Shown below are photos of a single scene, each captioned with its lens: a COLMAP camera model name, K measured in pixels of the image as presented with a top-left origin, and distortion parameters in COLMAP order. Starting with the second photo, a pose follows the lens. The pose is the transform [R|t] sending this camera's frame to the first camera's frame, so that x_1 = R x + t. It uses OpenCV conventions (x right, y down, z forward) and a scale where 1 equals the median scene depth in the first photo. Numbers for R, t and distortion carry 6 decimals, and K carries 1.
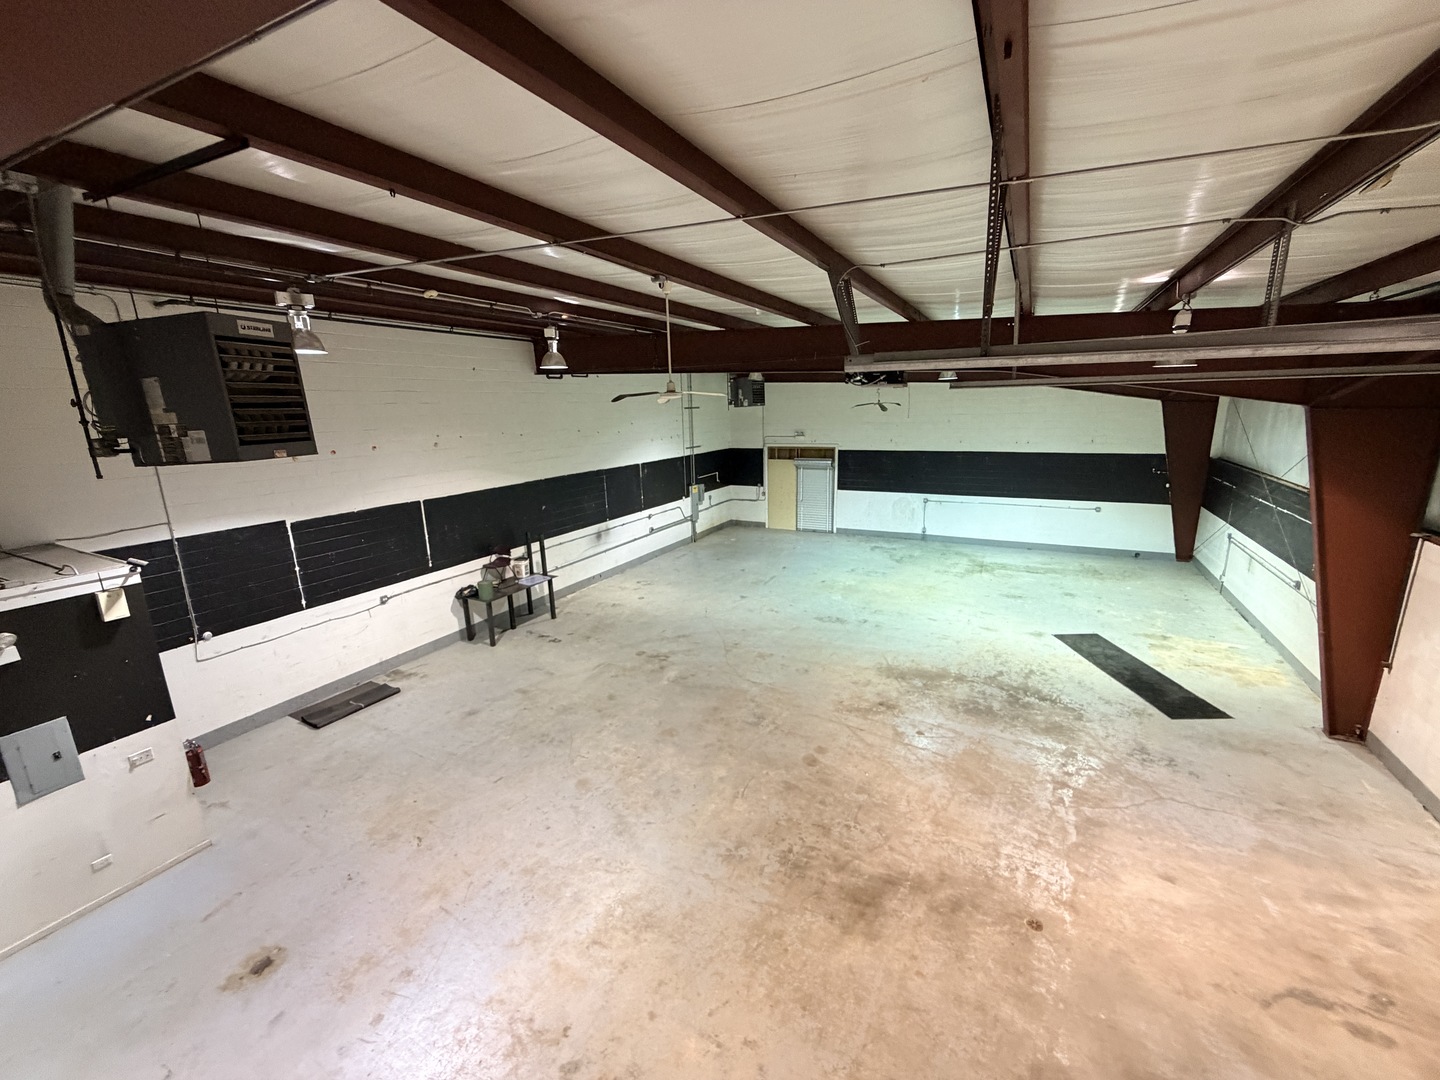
lens RADIAL K [[573.9, 0, 720.5], [0, 573.9, 536.7], [0, 0, 1]] dist [0.000913, -0.000692]
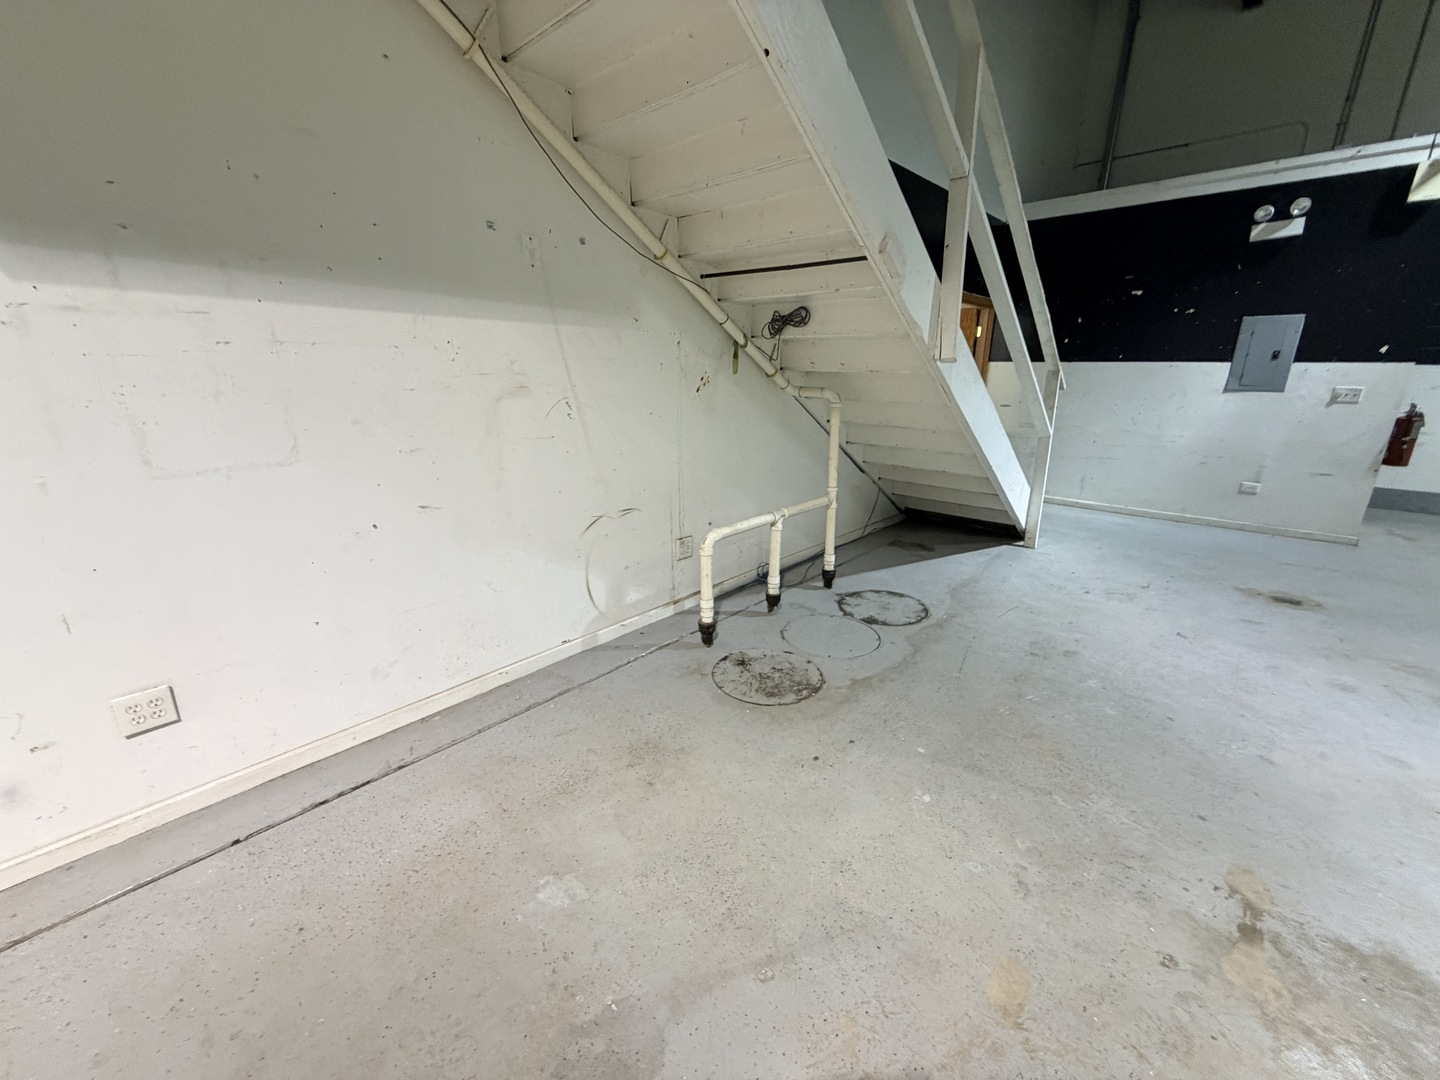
lens RADIAL K [[573.9, 0, 717.2], [0, 573.9, 540.5], [0, 0, 1]] dist [0.000913, -0.000692]
pose [[-0.256160, 0.293802, -0.920903, 0.090264], [-0.216155, 0.911155, 0.350818, 0.526809], [0.942157, 0.288923, -0.169895, 0.350661]]
